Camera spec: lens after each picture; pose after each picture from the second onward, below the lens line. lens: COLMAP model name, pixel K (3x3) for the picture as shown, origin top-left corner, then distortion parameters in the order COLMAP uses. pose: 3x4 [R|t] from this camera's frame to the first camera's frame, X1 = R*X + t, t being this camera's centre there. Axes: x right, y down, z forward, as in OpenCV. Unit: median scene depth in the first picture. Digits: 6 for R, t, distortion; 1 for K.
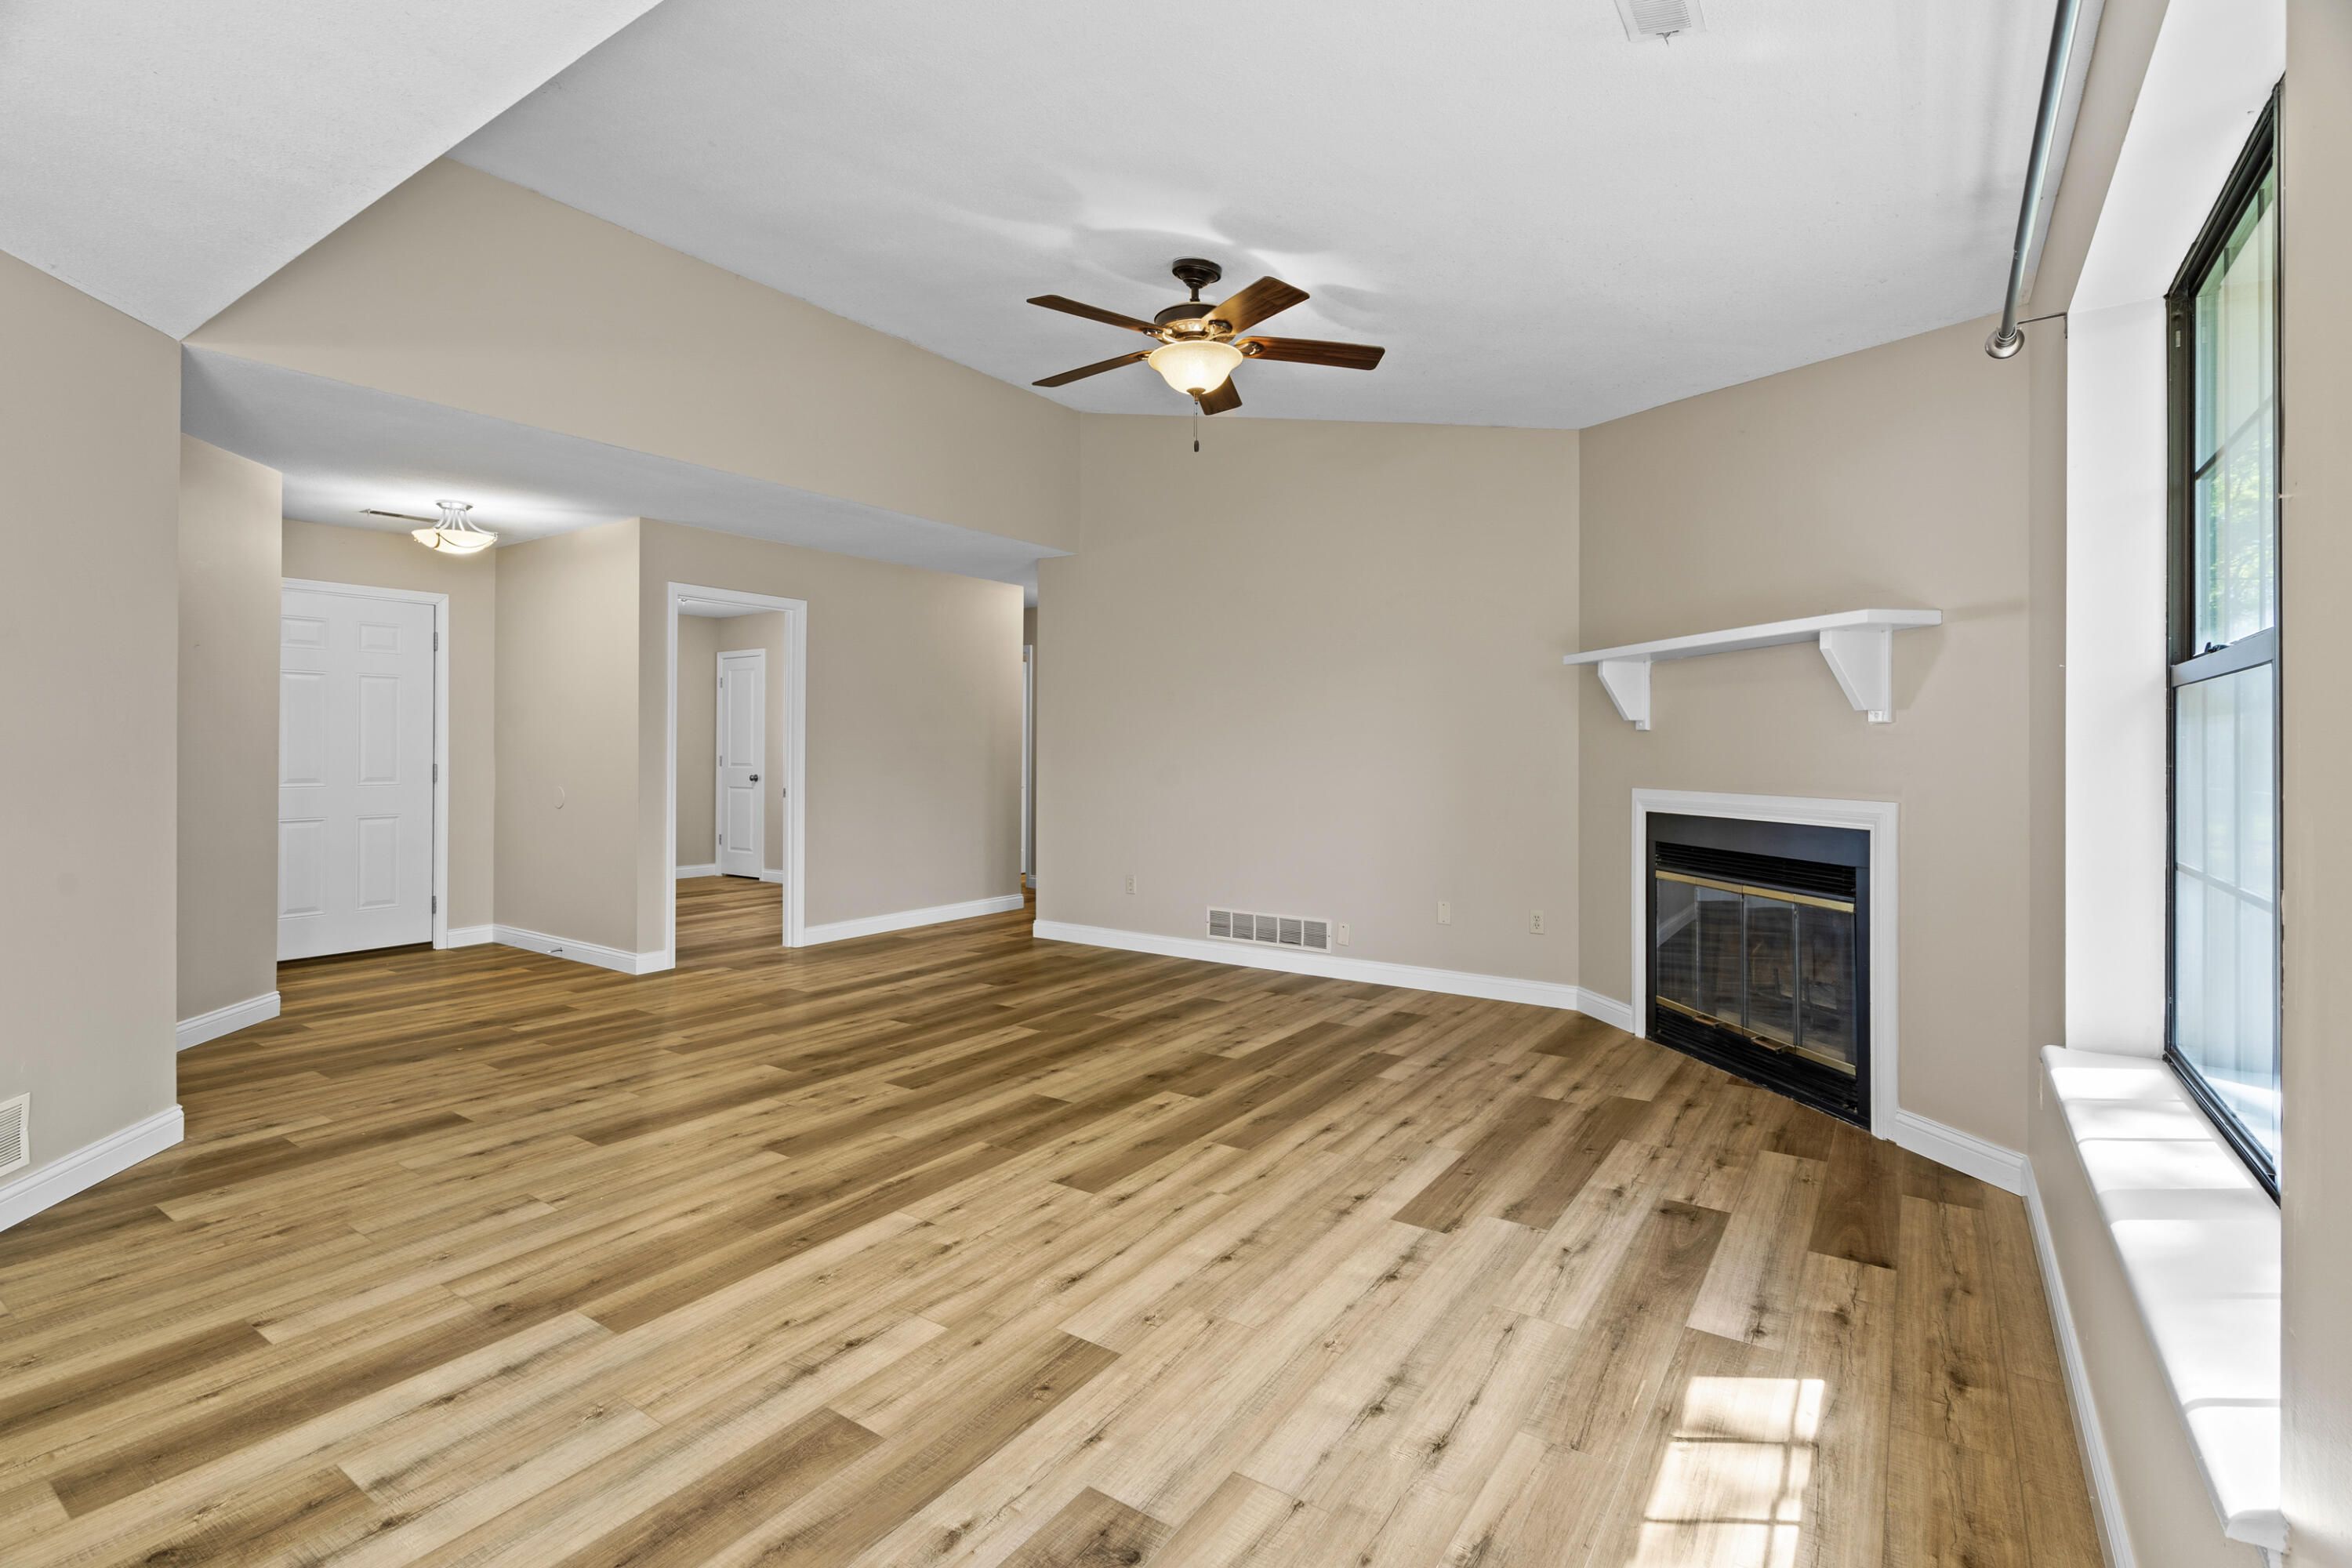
lens RADIAL K [[1074.3, 0, 1170.3], [0, 1074.3, 740.5], [0, 0, 1]] dist [-0.026519, 0.020086]
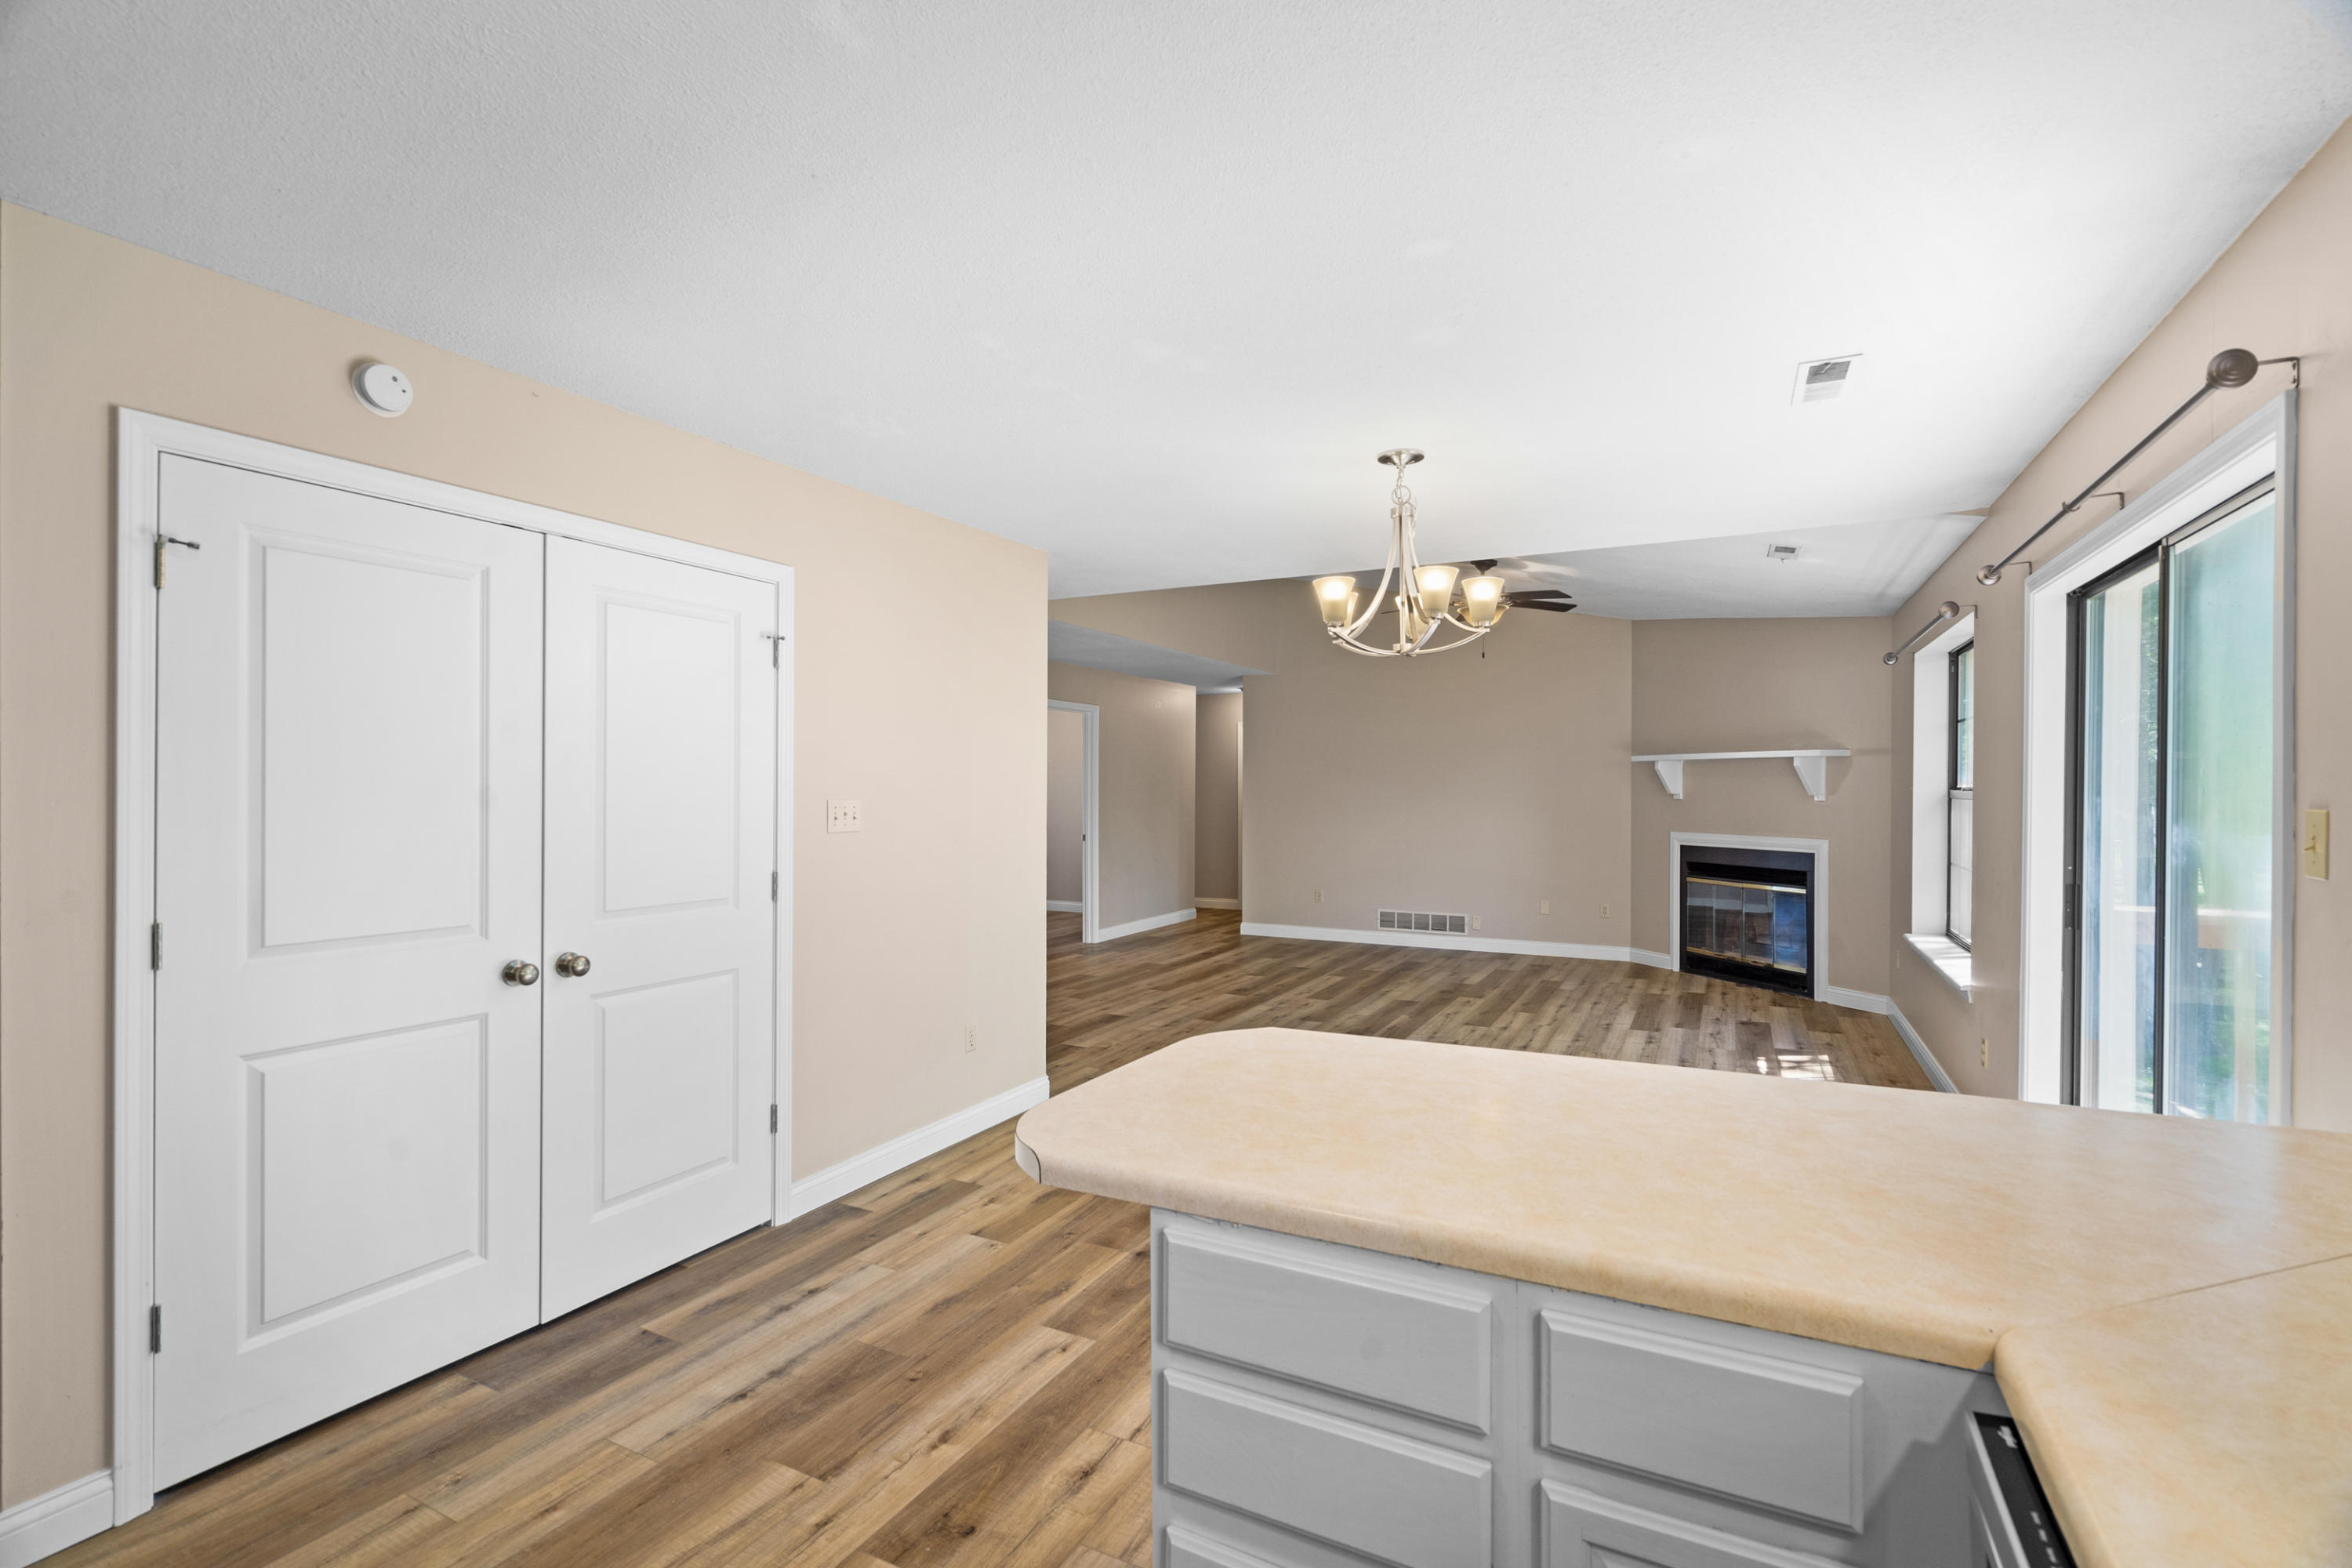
lens RADIAL K [[1077.8, 0, 1180.0], [0, 1077.8, 779.6], [0, 0, 1]] dist [-0.000040, 0.000052]
pose [[0.990427, -0.000194, 0.138036, -0.642999], [-0.000365, 0.999992, 0.004027, -0.050401], [-0.138035, -0.004039, 0.990419, -0.680434]]
